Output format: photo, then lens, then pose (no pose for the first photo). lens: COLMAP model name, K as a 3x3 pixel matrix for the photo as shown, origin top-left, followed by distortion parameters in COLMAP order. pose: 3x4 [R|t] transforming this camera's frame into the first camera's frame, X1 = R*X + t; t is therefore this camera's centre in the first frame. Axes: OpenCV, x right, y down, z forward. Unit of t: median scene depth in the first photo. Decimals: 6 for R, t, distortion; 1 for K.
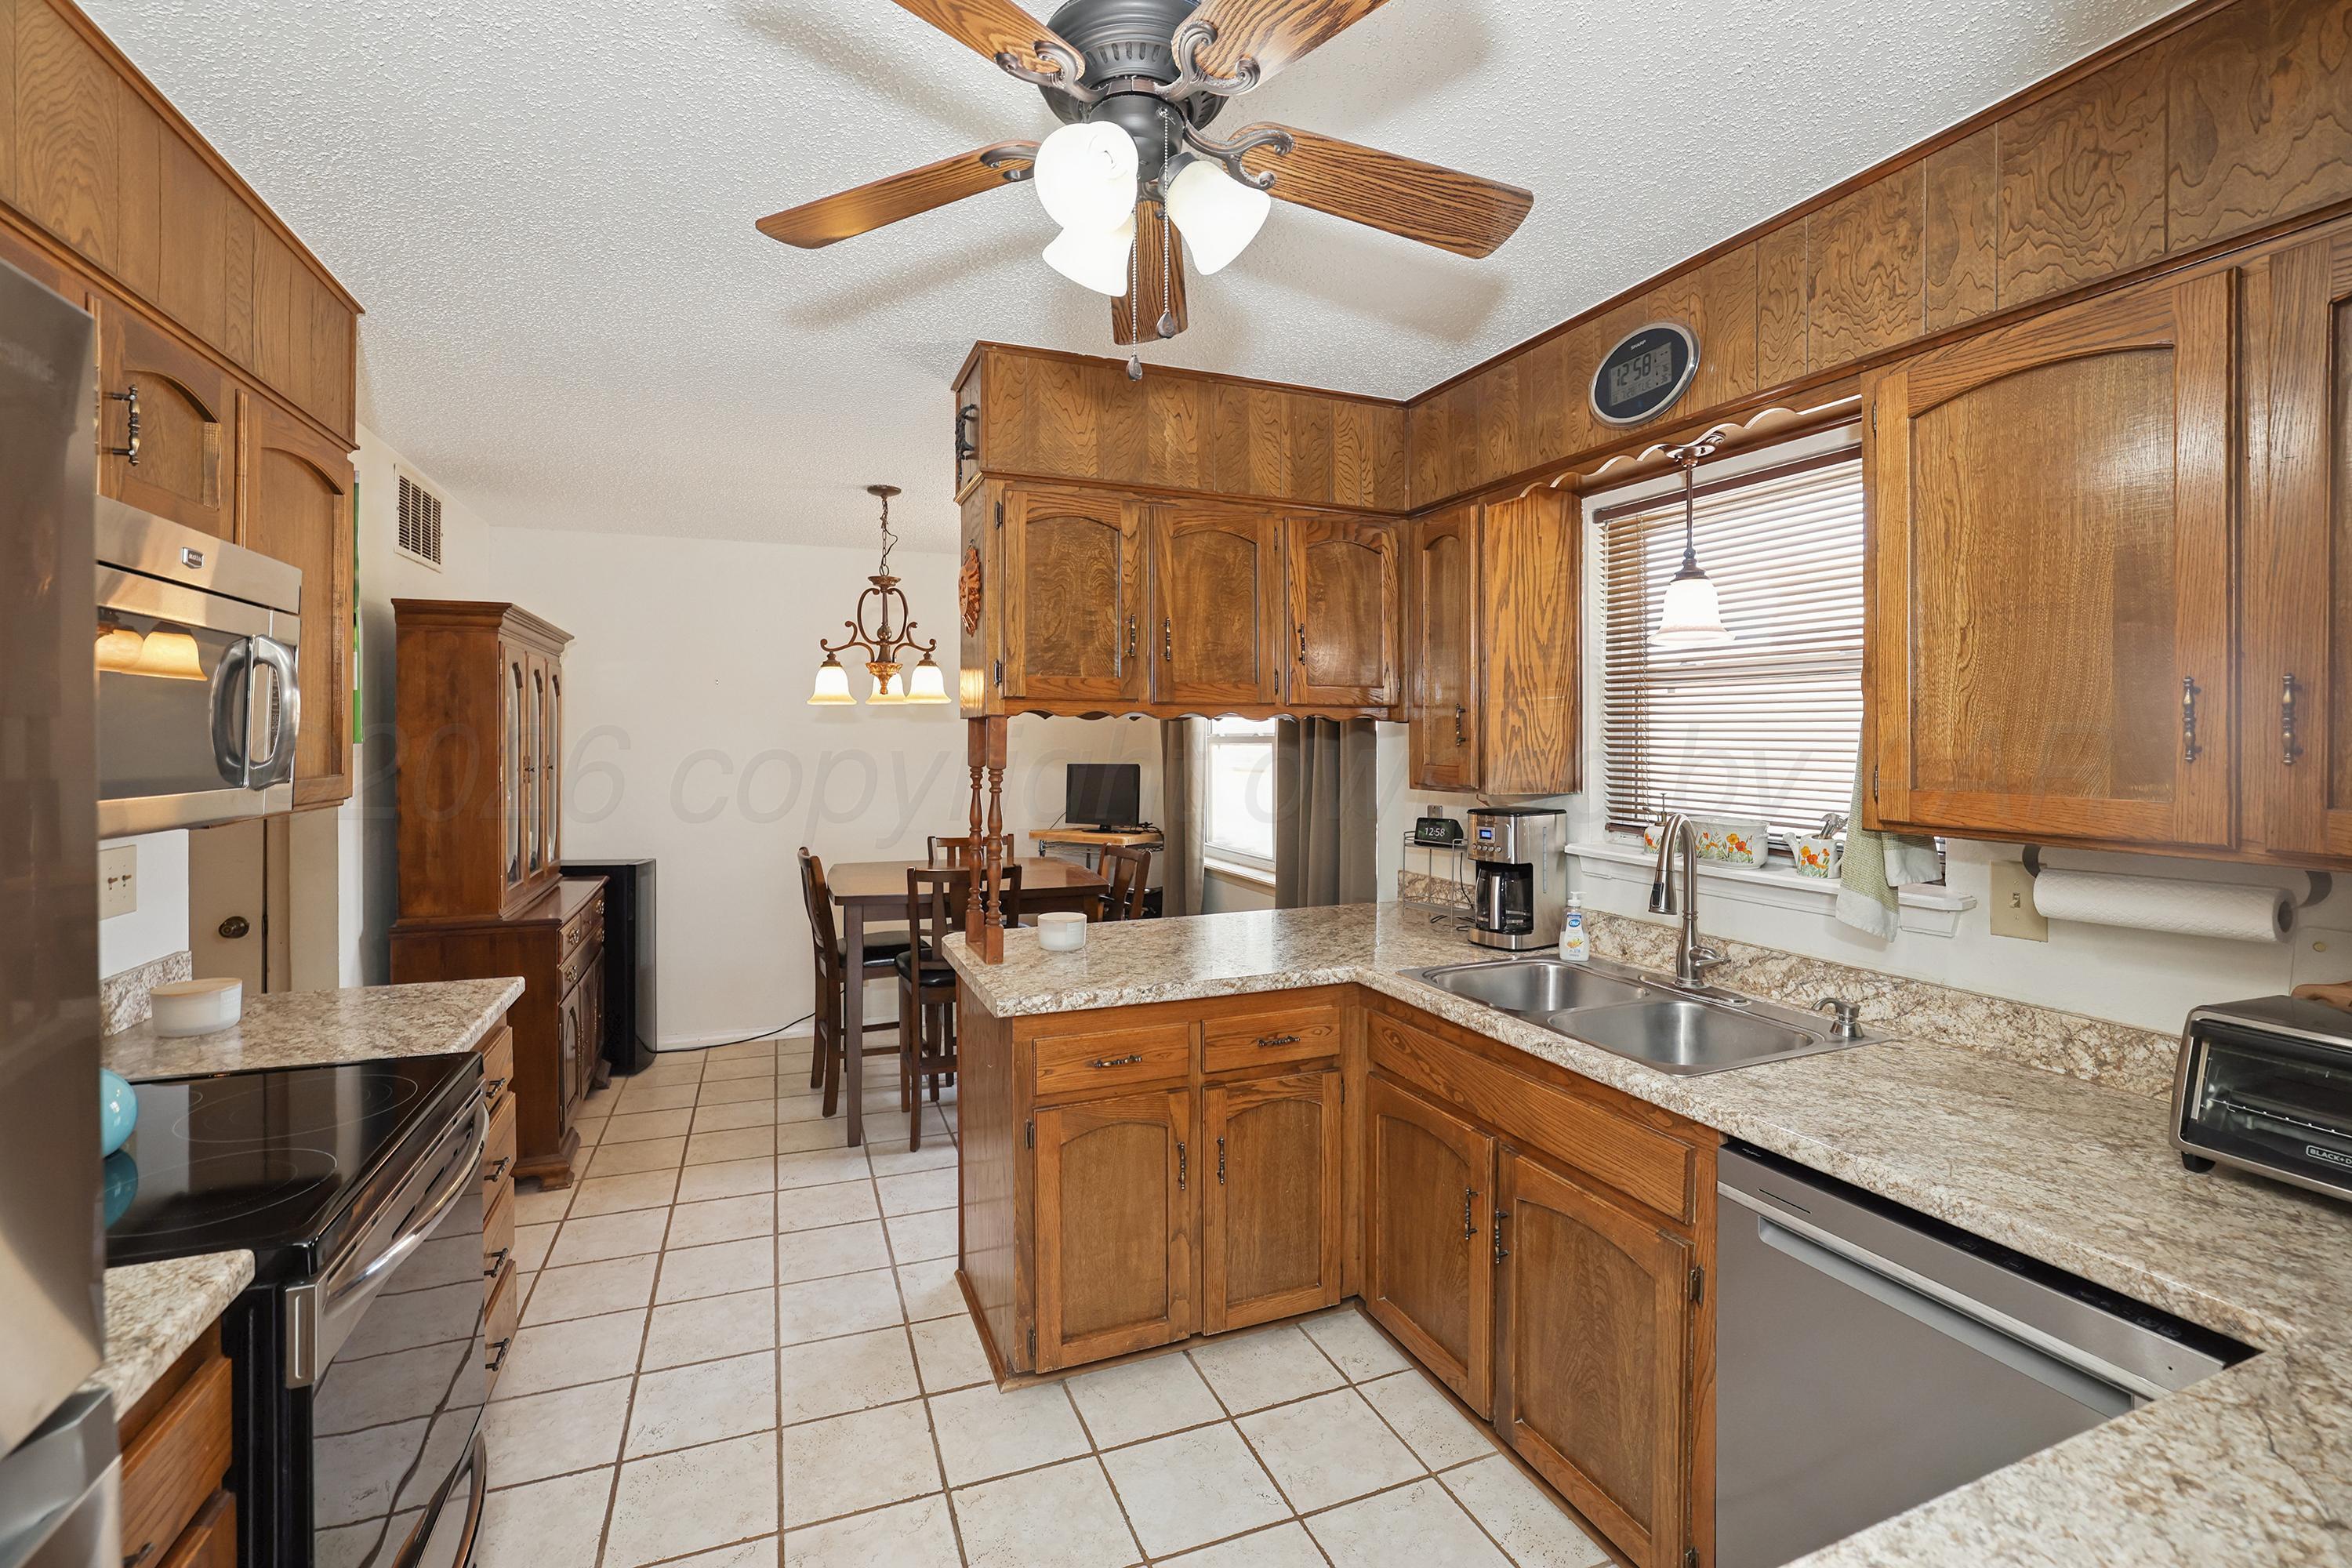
lens RADIAL K [[1029.4, 0, 1158.6], [0, 1029.4, 742.2], [0, 0, 1]] dist [-0.028479, 0.004489]
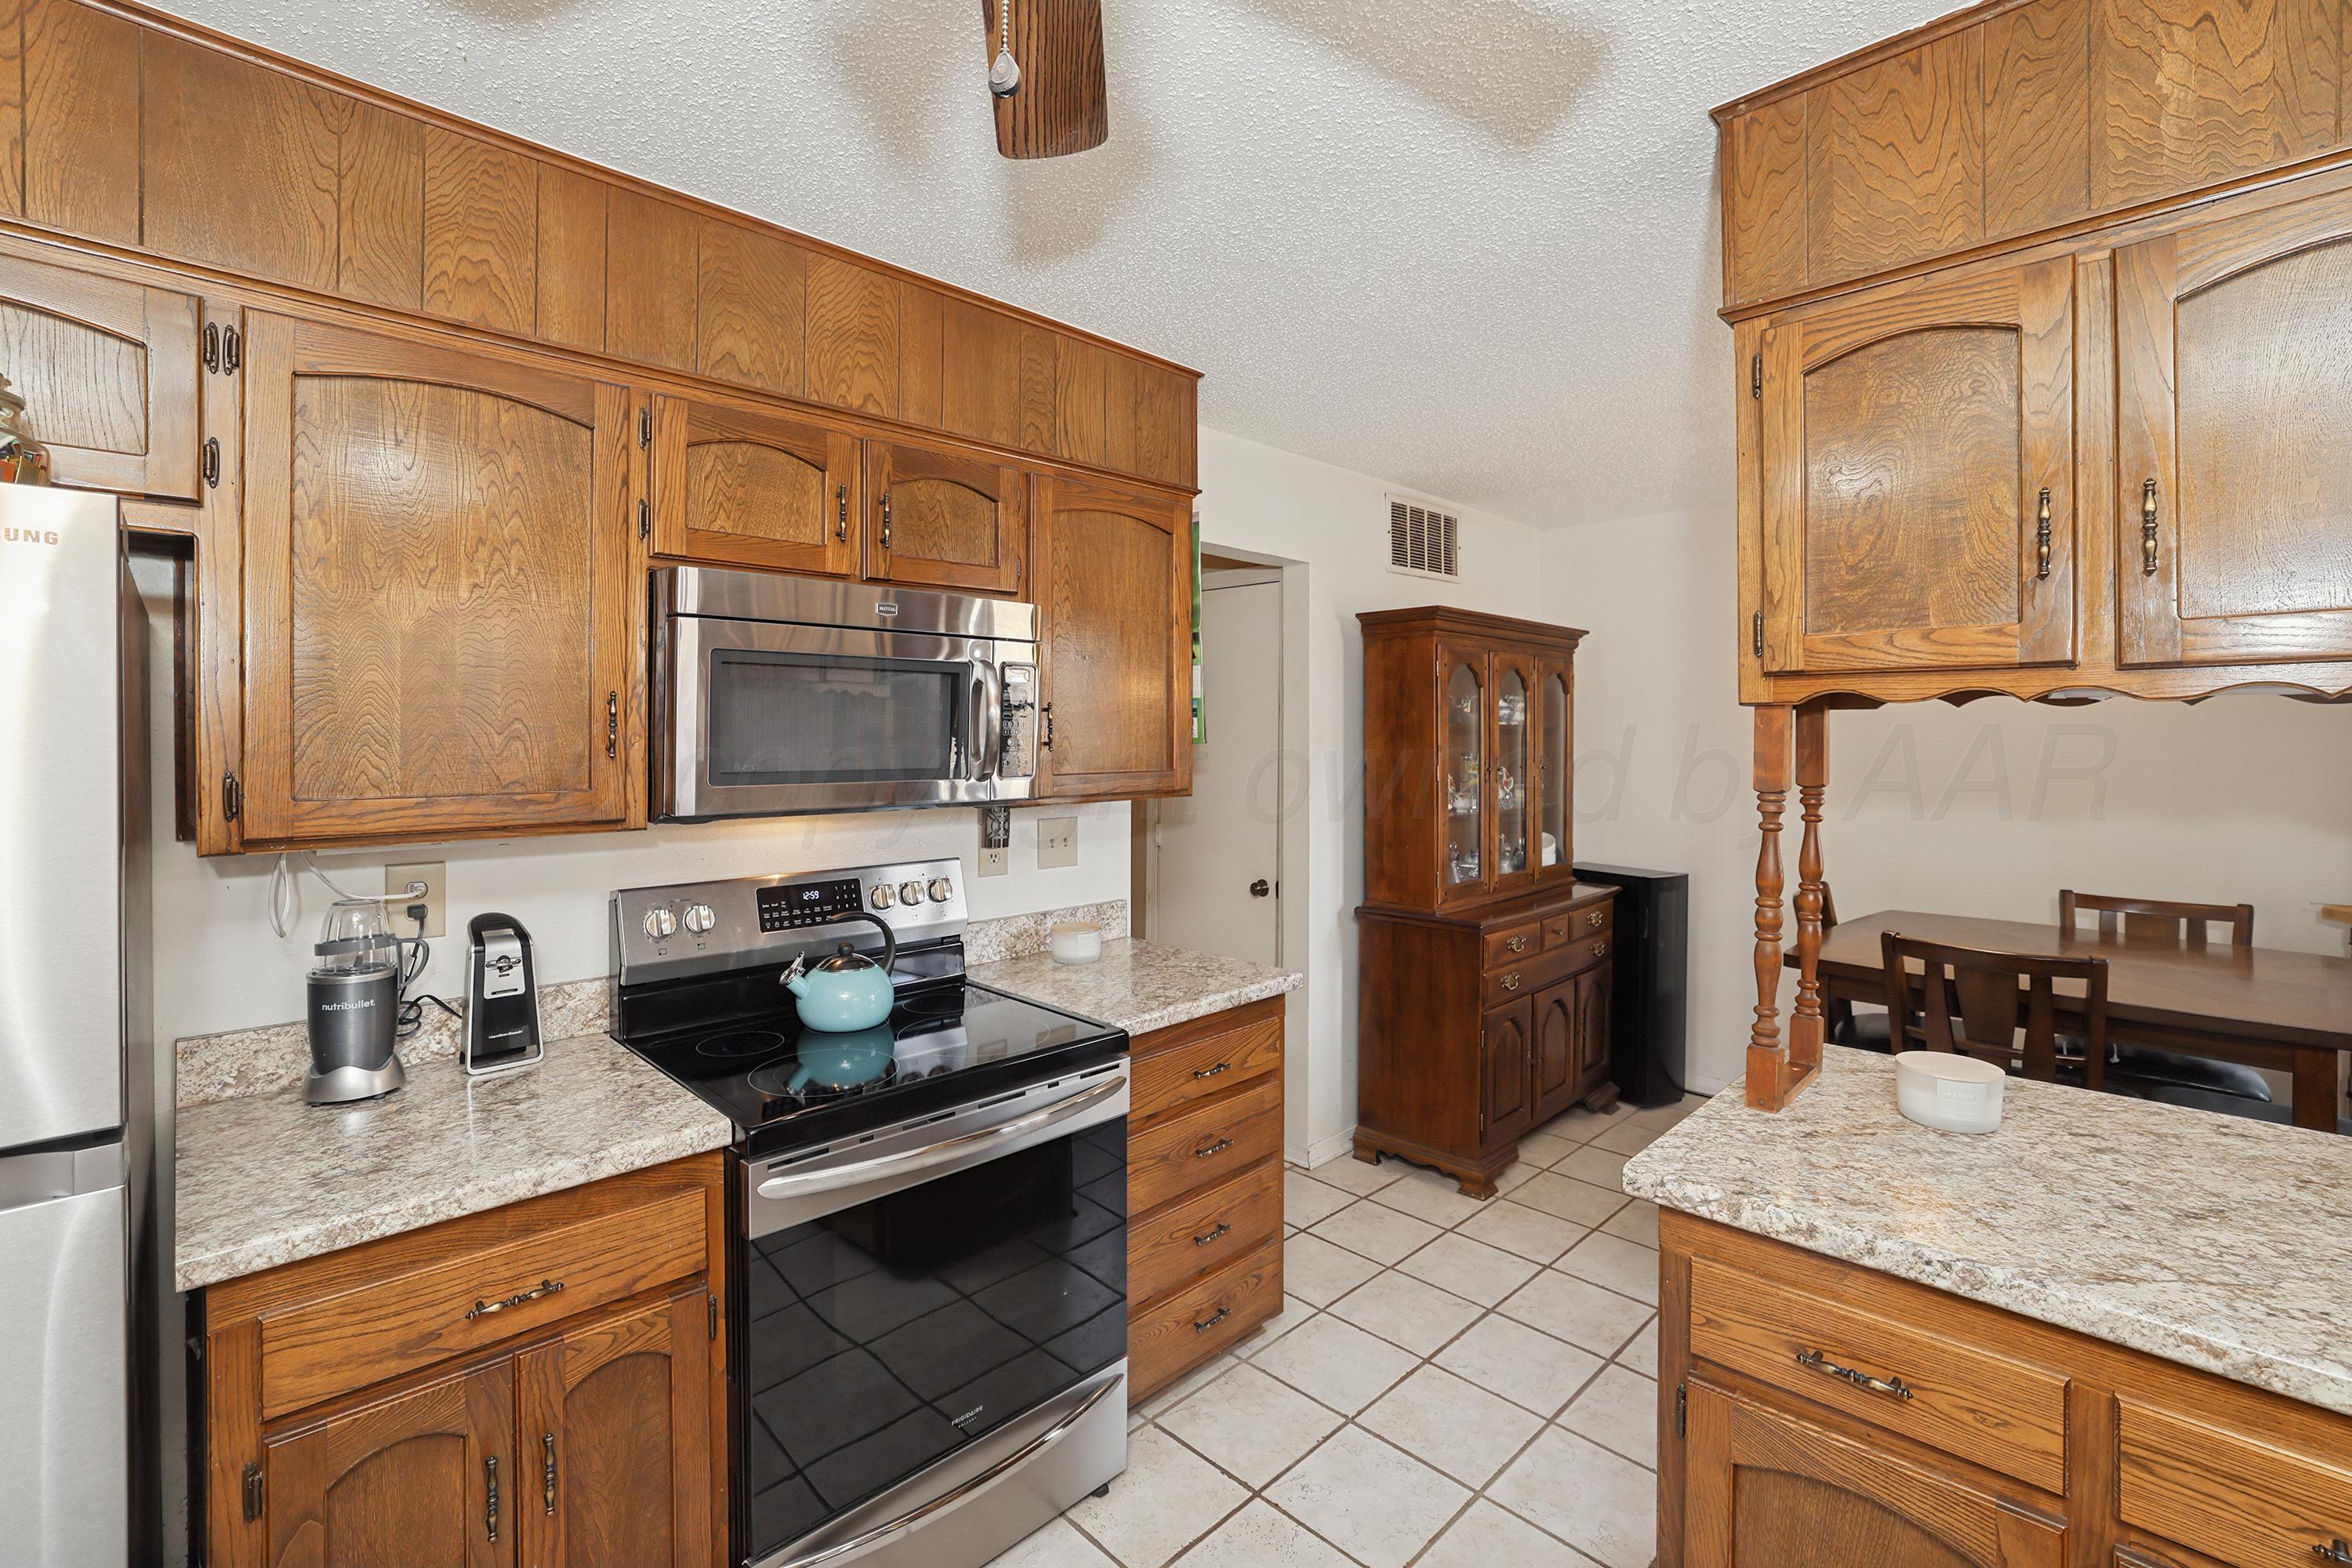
lens RADIAL K [[1029.4, 0, 1156.2], [0, 1029.4, 737.5], [0, 0, 1]] dist [-0.028479, 0.004489]
pose [[0.391677, 0.000536, -0.920103, 0.228600], [-0.000441, 1.000000, 0.000394, -0.005303], [0.920103, 0.000252, 0.391677, 0.382930]]
